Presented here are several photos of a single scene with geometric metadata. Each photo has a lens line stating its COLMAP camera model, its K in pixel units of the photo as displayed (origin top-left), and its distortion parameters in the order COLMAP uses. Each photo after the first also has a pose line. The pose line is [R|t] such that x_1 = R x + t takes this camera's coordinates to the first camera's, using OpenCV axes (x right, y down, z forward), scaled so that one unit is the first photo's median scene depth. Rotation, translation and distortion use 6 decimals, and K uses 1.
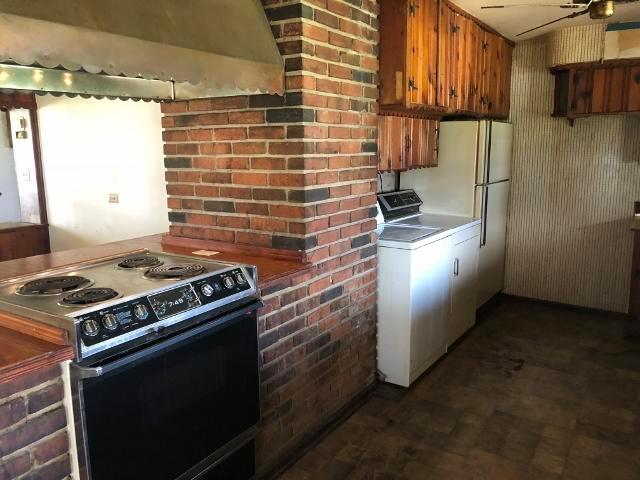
lens RADIAL K [[526.6, 0, 322.1], [0, 526.6, 238.6], [0, 0, 1]] dist [0.049581, -0.058423]
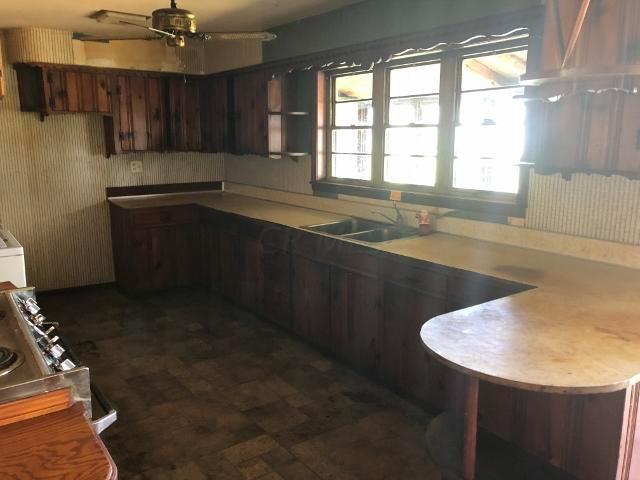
lens RADIAL K [[526.6, 0, 322.1], [0, 526.6, 238.6], [0, 0, 1]] dist [0.049581, -0.058423]
pose [[0.367689, -0.173989, 0.913528, -0.528883], [0.158077, 0.979739, 0.122974, -0.042981], [-0.916415, 0.099191, 0.387743, 0.168971]]
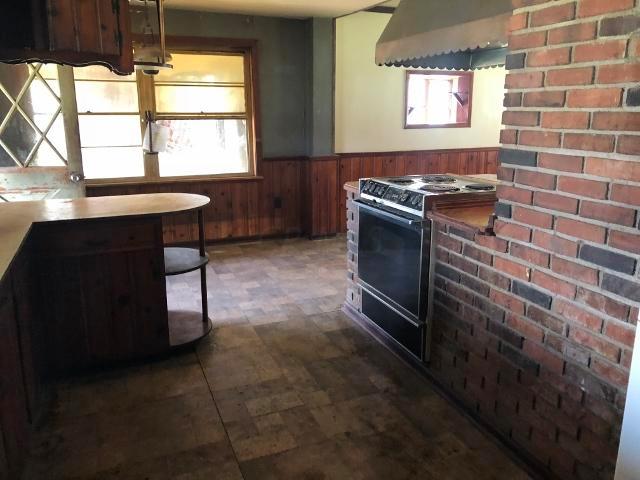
lens RADIAL K [[526.6, 0, 322.1], [0, 526.6, 238.6], [0, 0, 1]] dist [0.049581, -0.058423]
pose [[-0.586304, 0.201882, -0.784533, 0.757028], [-0.136773, 0.929878, 0.341498, -0.184370], [0.798461, 0.307524, -0.517579, 1.091926]]
